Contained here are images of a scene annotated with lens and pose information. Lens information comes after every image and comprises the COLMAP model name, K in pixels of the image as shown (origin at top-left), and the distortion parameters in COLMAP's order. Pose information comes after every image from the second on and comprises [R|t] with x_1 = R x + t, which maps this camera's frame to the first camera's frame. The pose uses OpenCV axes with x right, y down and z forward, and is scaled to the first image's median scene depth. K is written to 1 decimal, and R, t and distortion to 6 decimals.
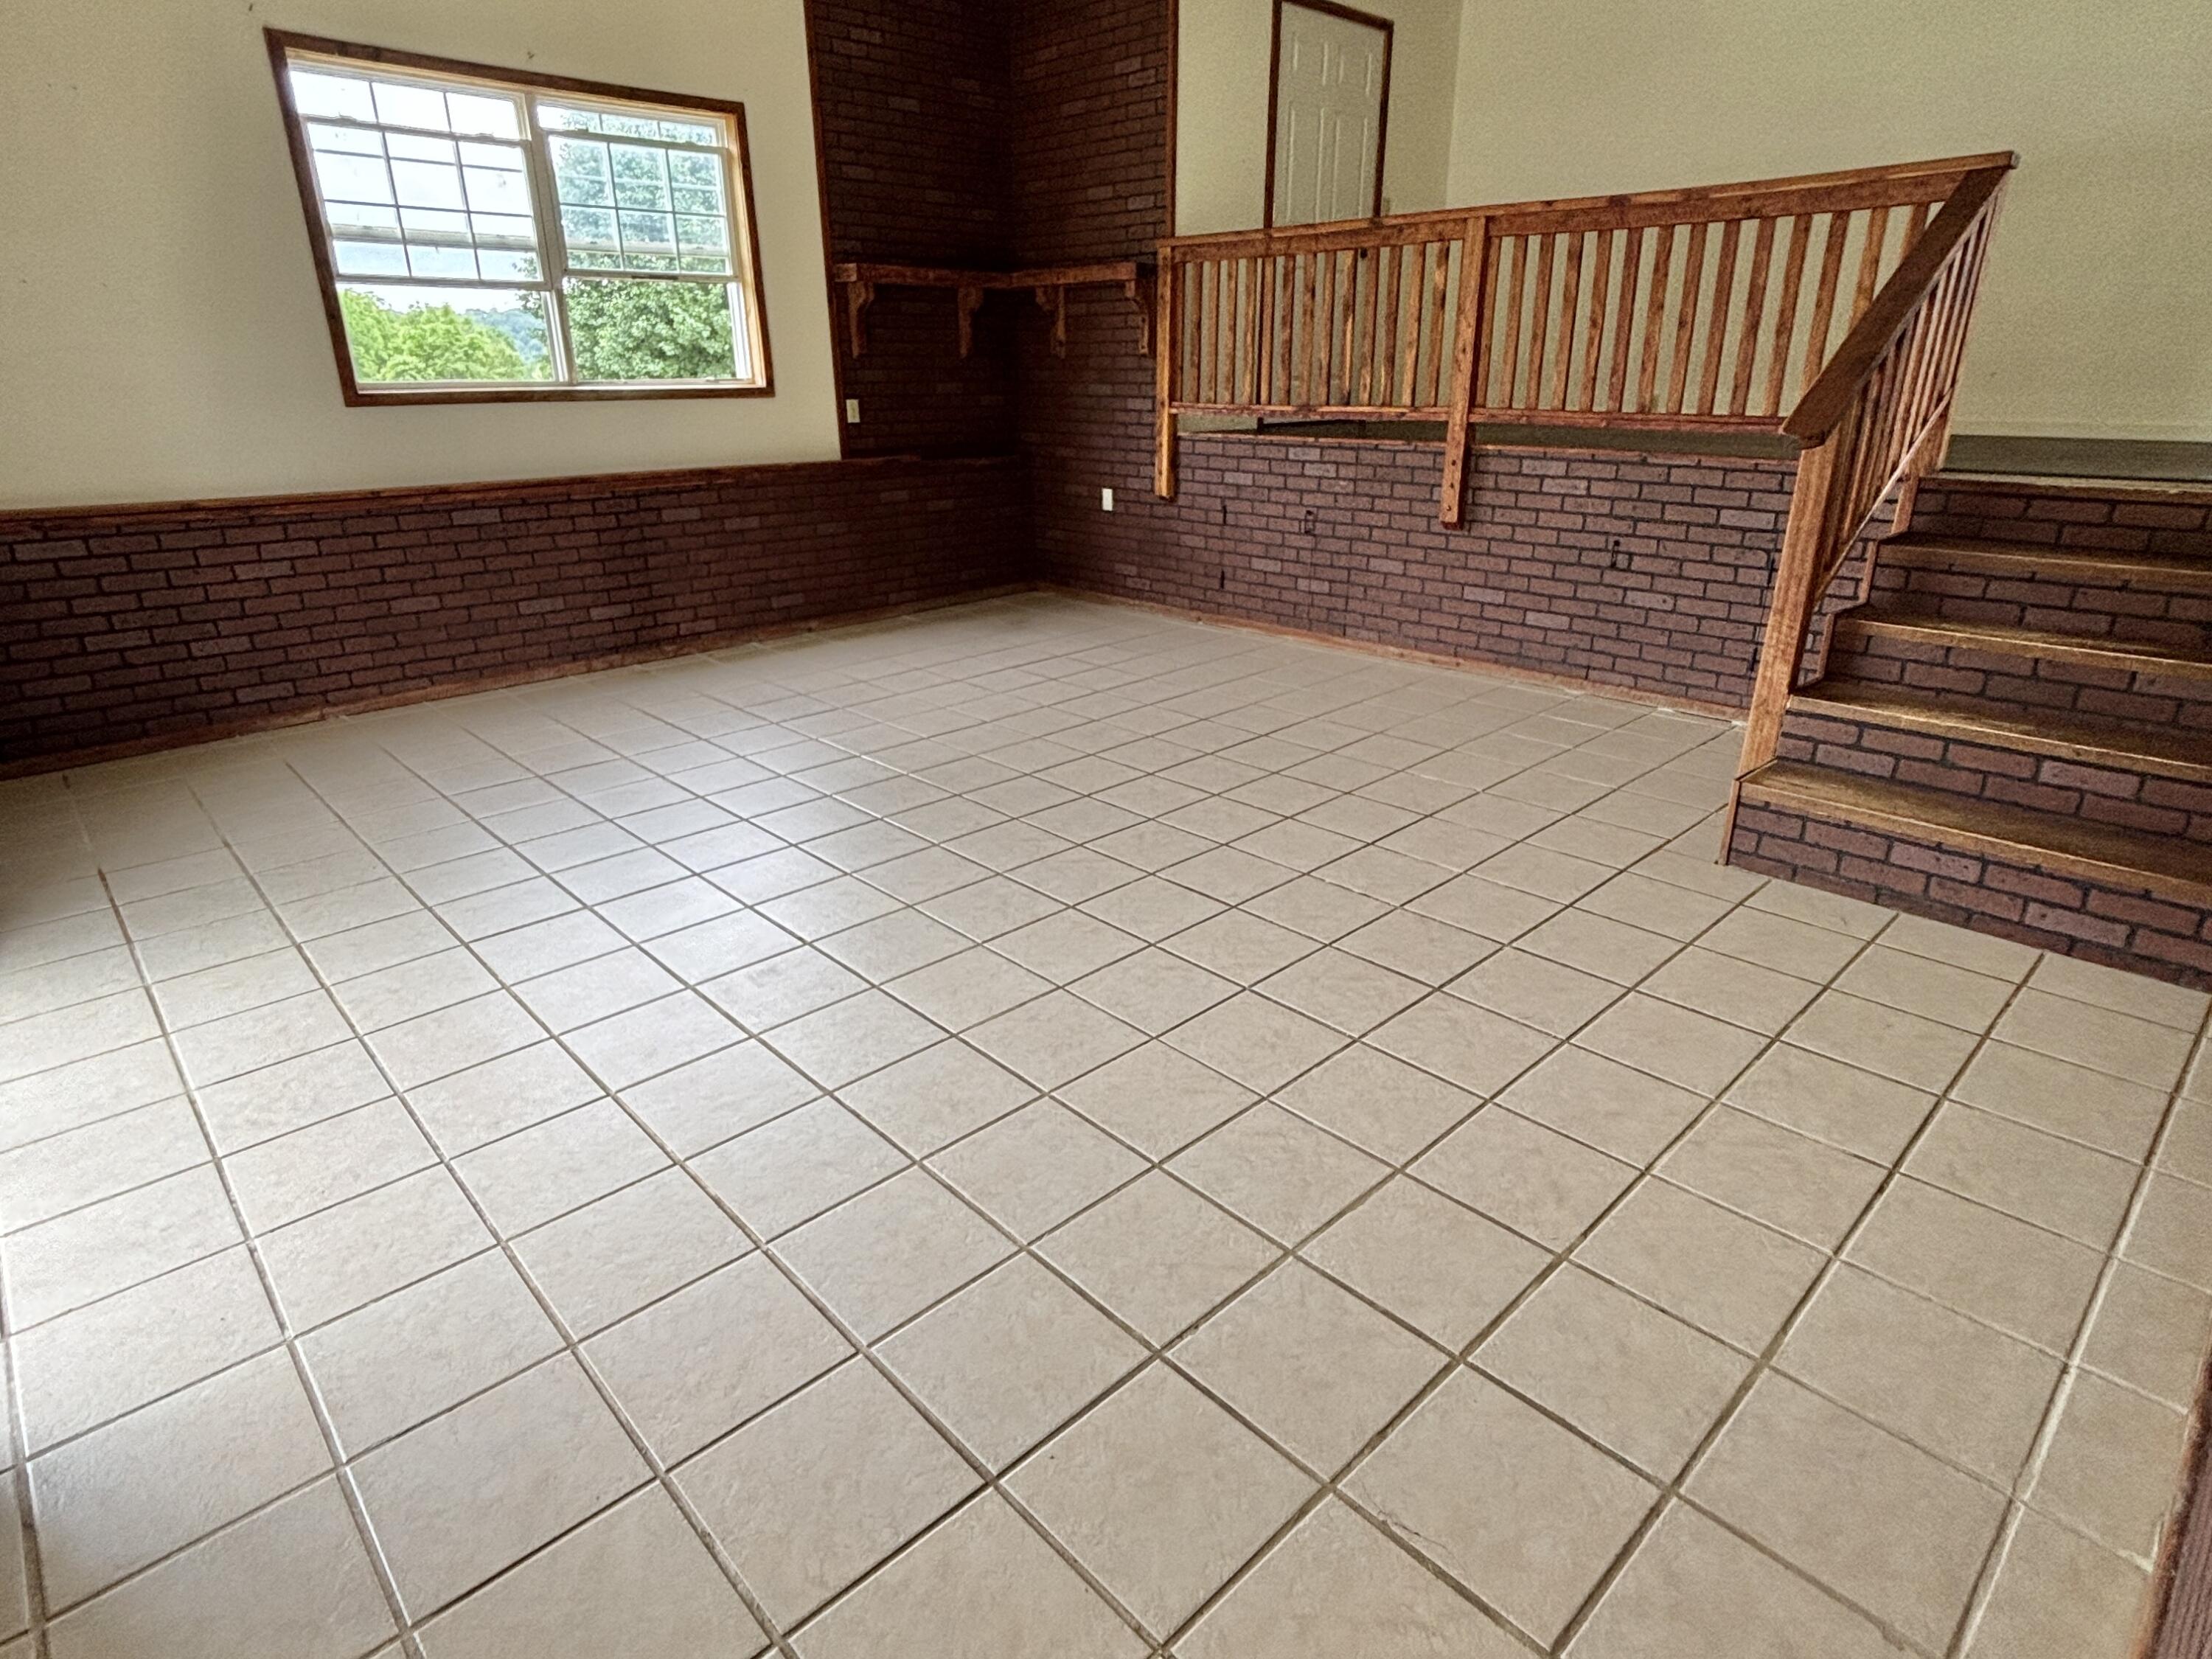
lens RADIAL K [[1199.6, 0, 1106.0], [0, 1199.6, 829.5], [0, 0, 1]] dist [-0.000420, 0.000457]
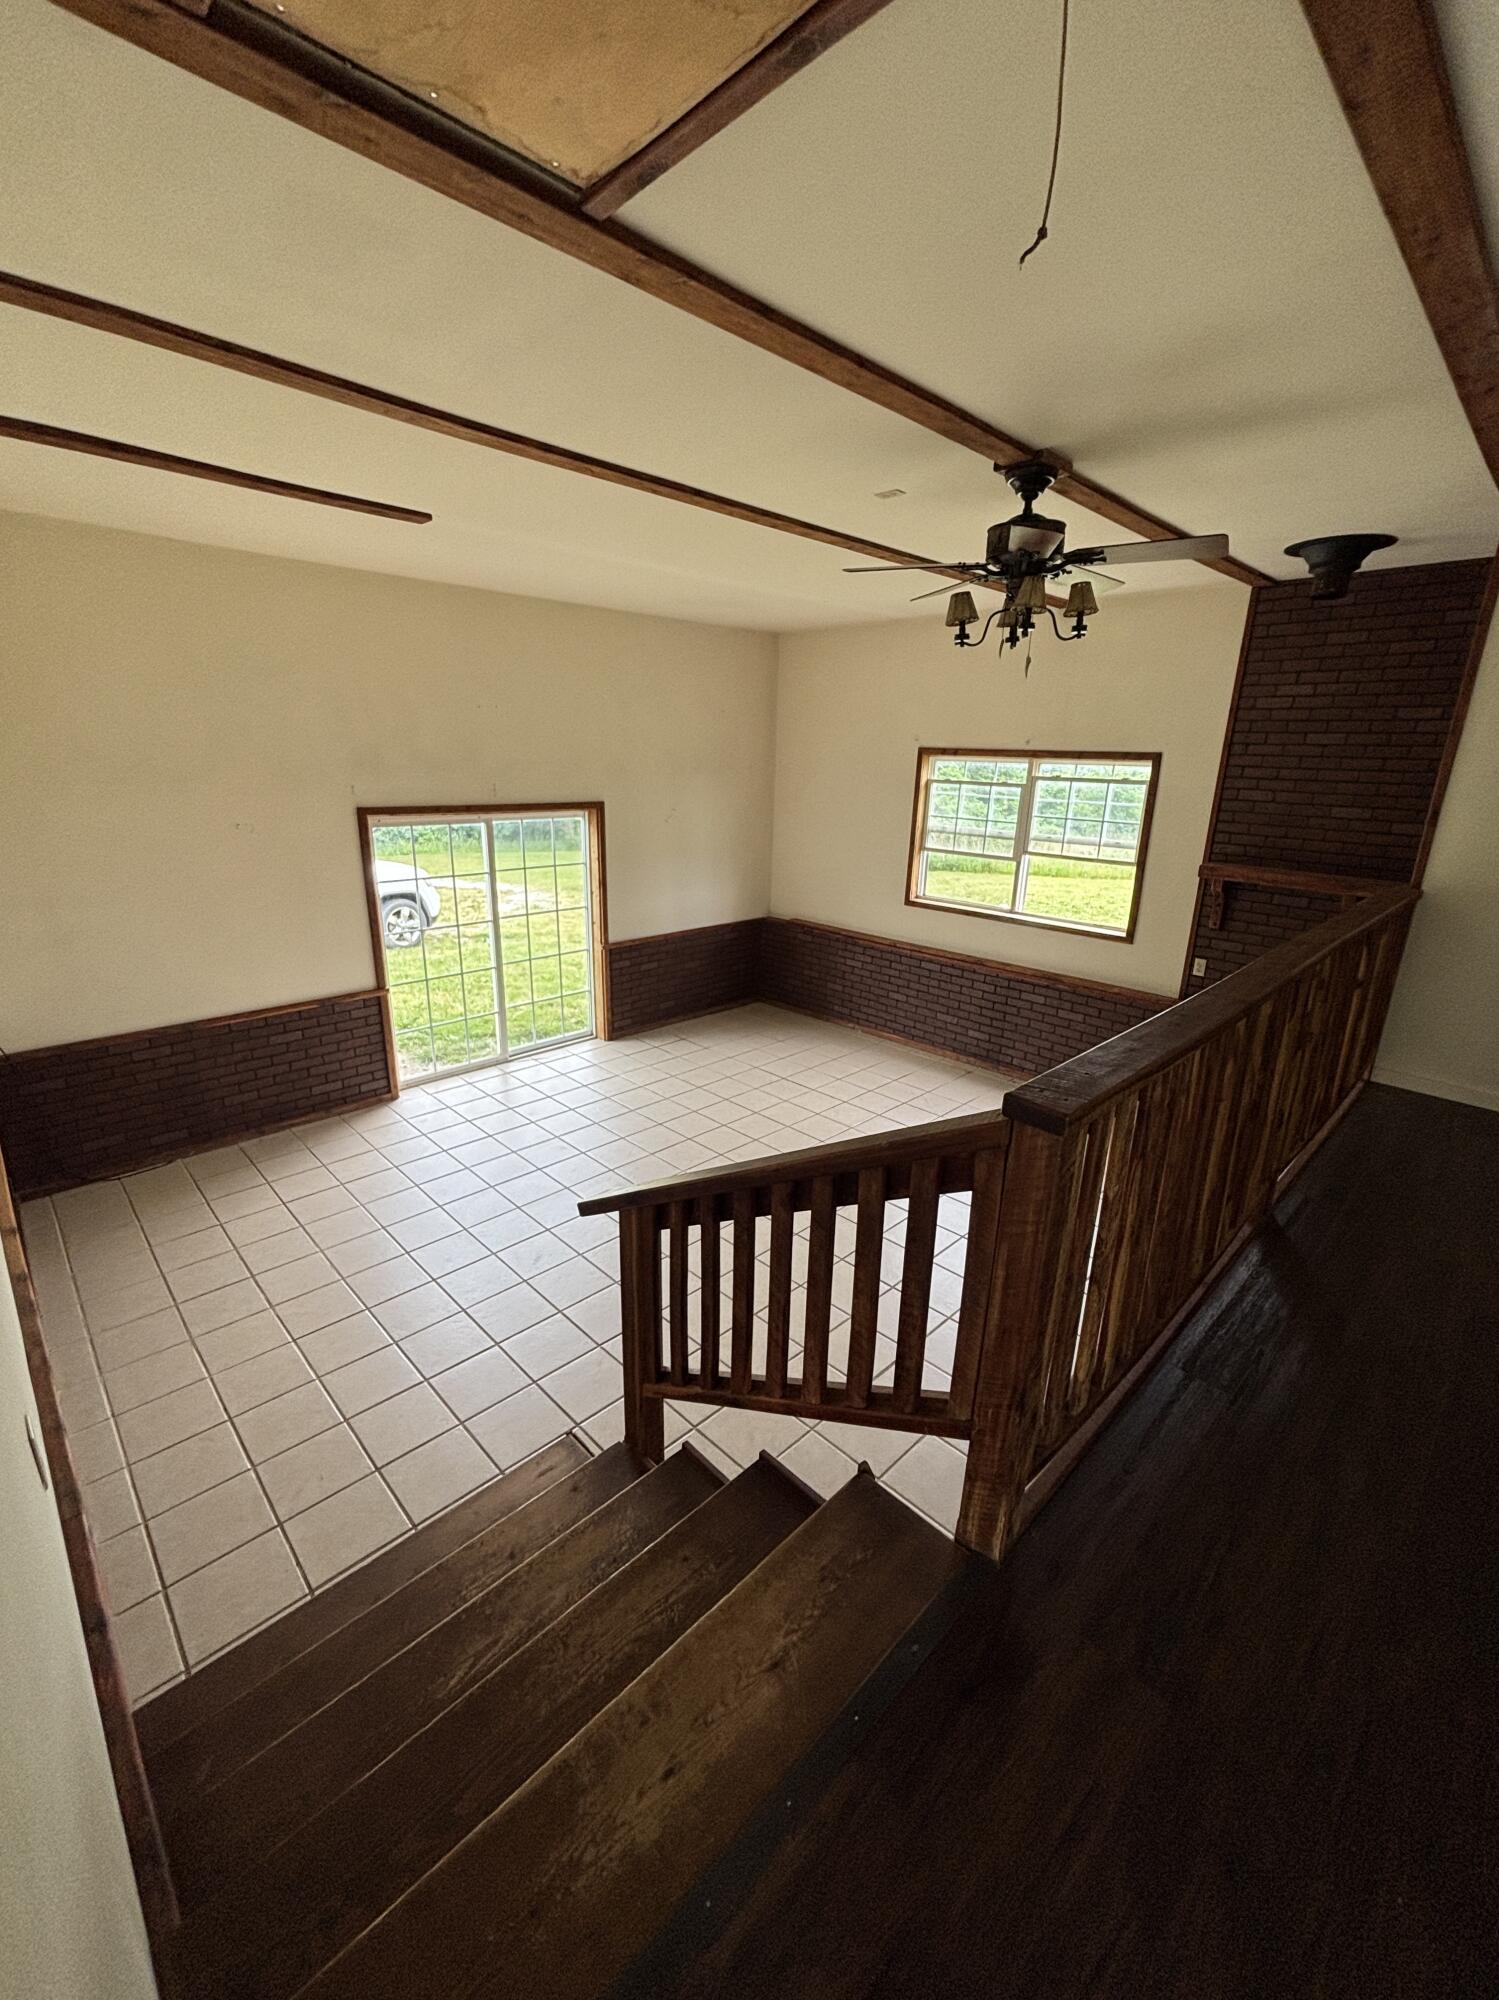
lens RADIAL K [[815.0, 0, 749.5], [0, 815.0, 1000.0], [0, 0, 1]] dist [-0.000350, 0.000080]
pose [[0.016028, 0.301140, -0.953445, 0.696030], [-0.377773, 0.884712, 0.273080, -0.427984], [0.925760, 0.355809, 0.127943, 0.532489]]
